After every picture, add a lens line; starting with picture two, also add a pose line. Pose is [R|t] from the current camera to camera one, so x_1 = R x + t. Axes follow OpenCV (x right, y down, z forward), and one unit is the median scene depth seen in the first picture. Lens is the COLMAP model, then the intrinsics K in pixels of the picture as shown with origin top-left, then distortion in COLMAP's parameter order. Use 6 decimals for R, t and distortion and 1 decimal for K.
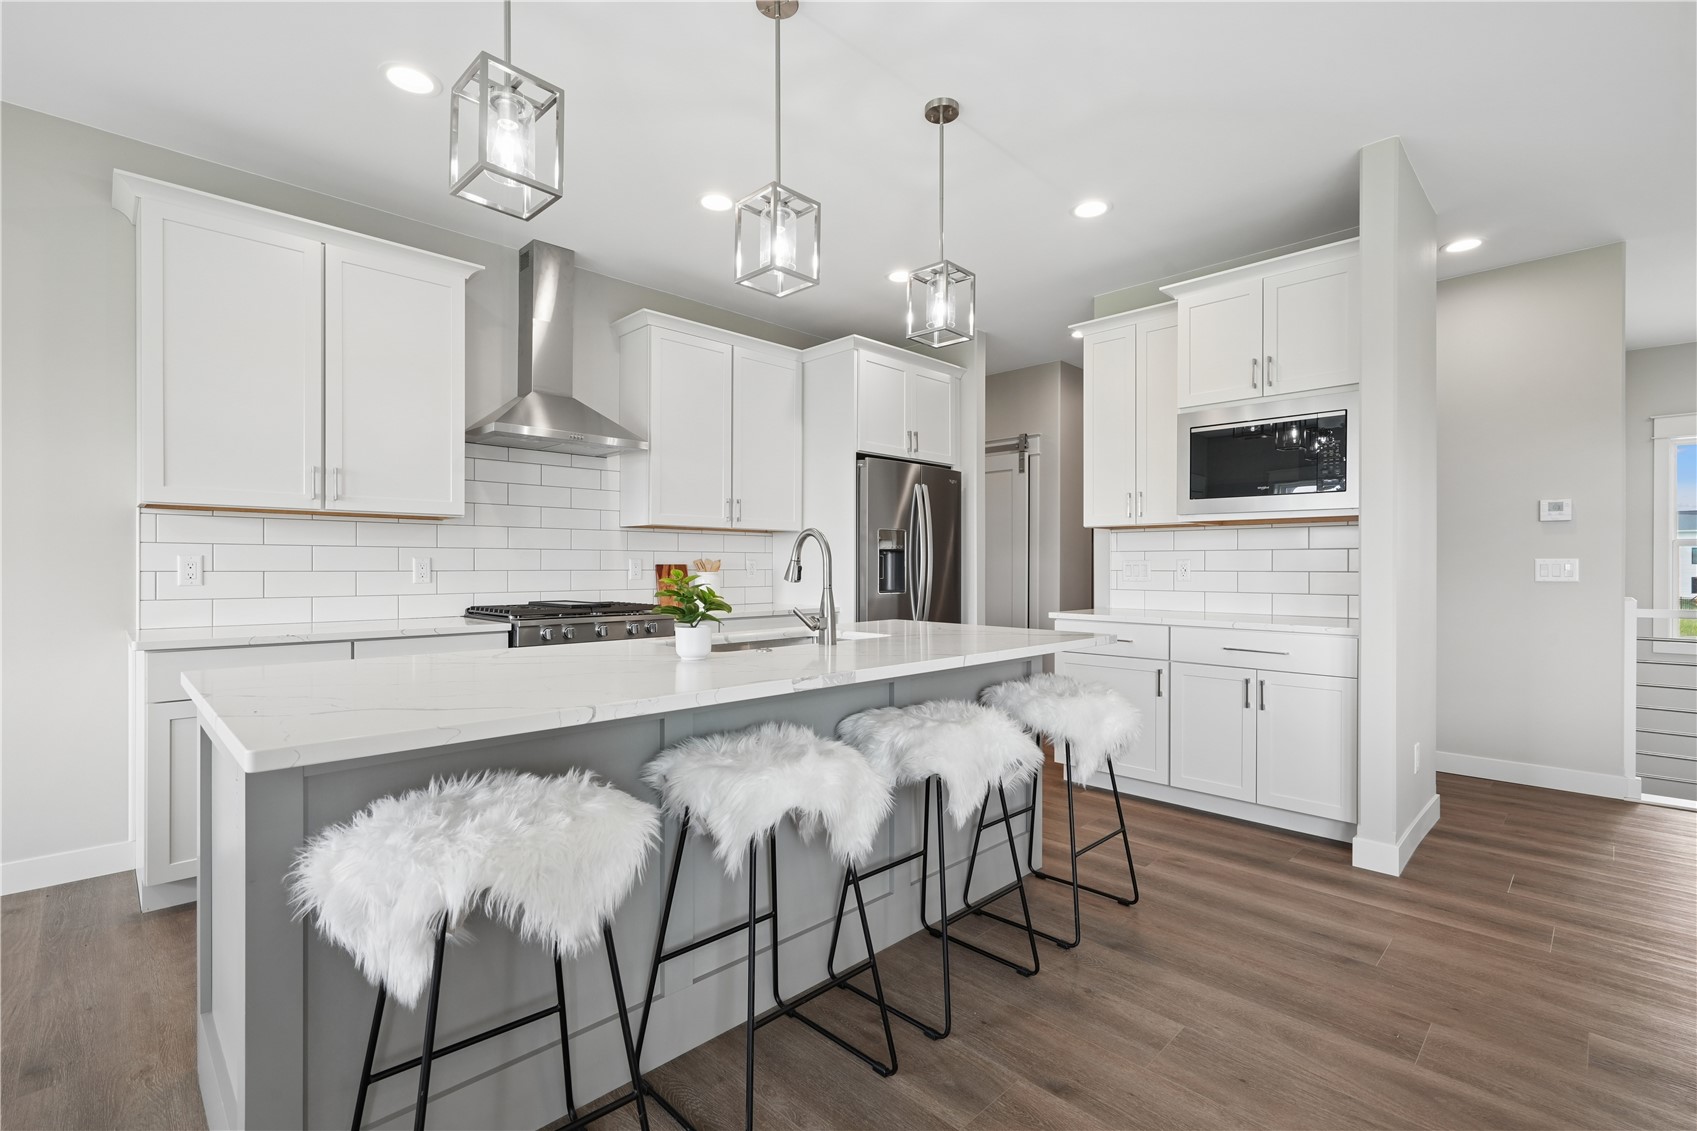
lens RADIAL K [[769.1, 0, 851.4], [0, 769.1, 553.0], [0, 0, 1]] dist [0.003067, -0.000348]
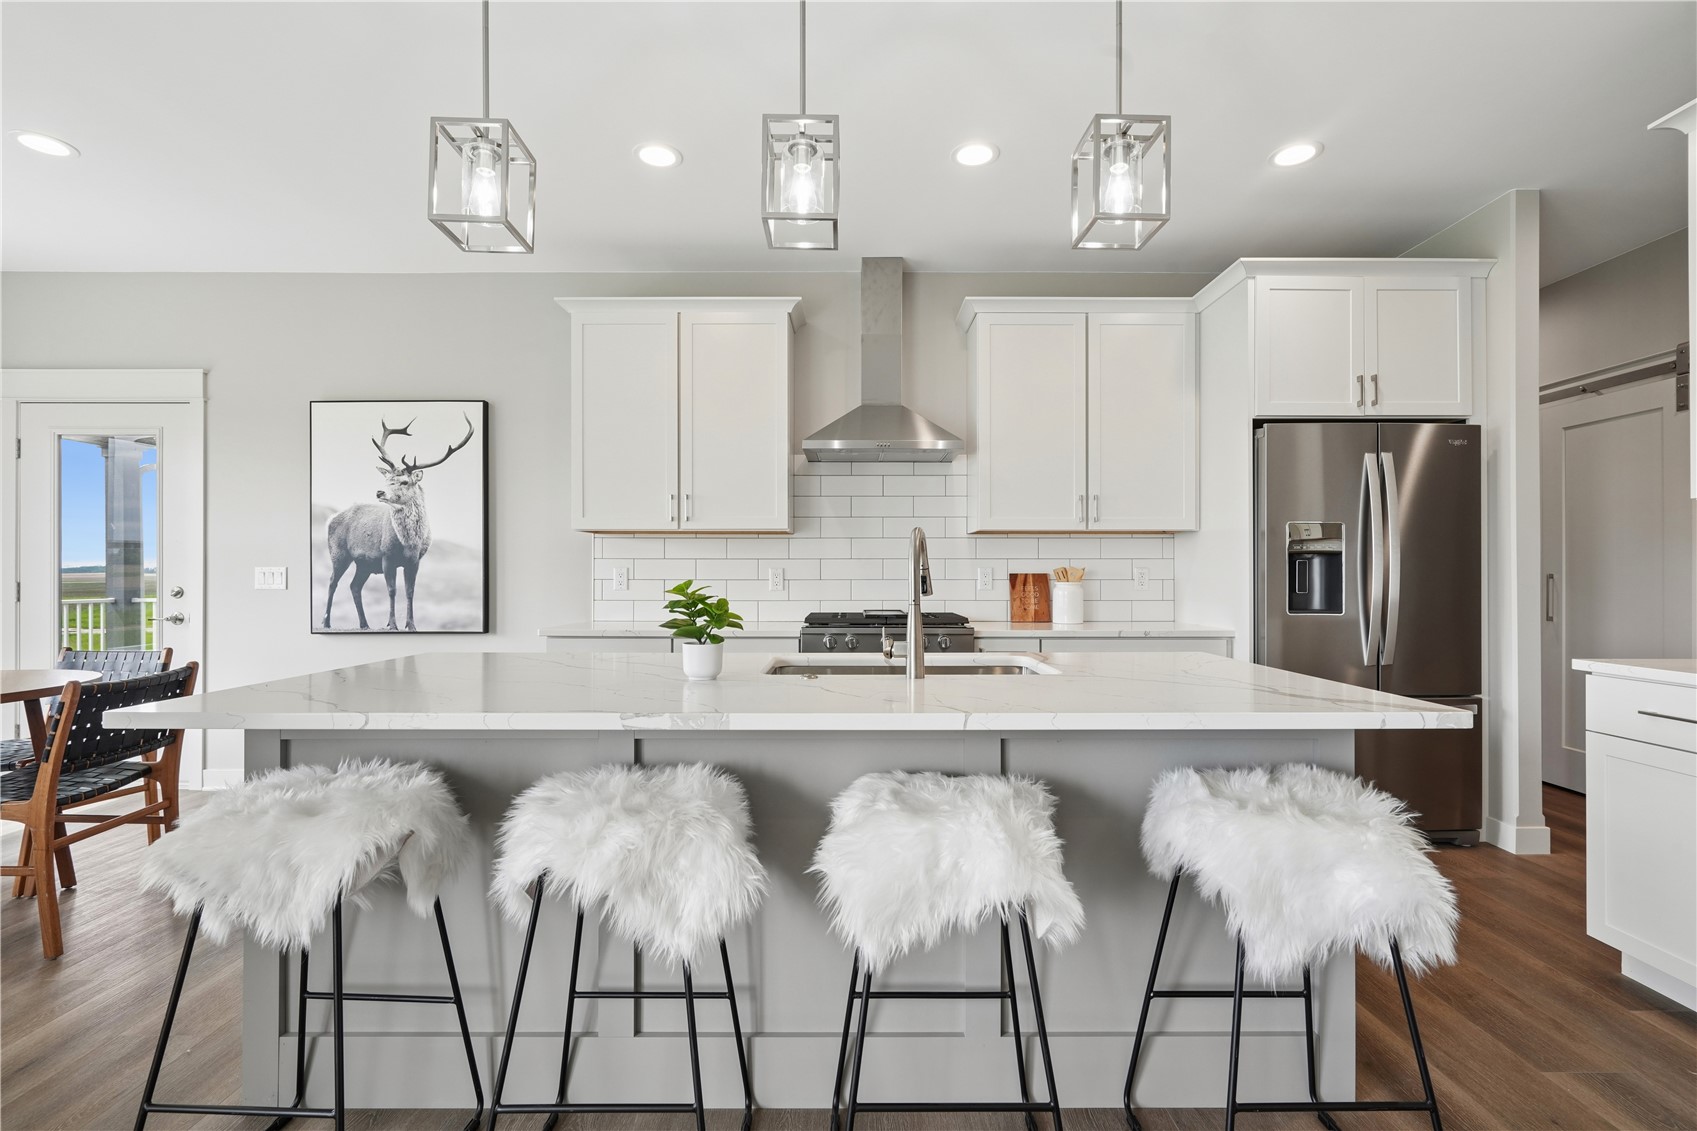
lens RADIAL K [[734.3, 0, 844.7], [0, 734.3, 582.6], [0, 0, 1]] dist [-0.015884, 0.000421]
pose [[0.711946, 0.000668, -0.702234, 0.222667], [0.013726, 0.999795, 0.014867, 0.010264], [0.702100, -0.020224, 0.711791, 0.234142]]
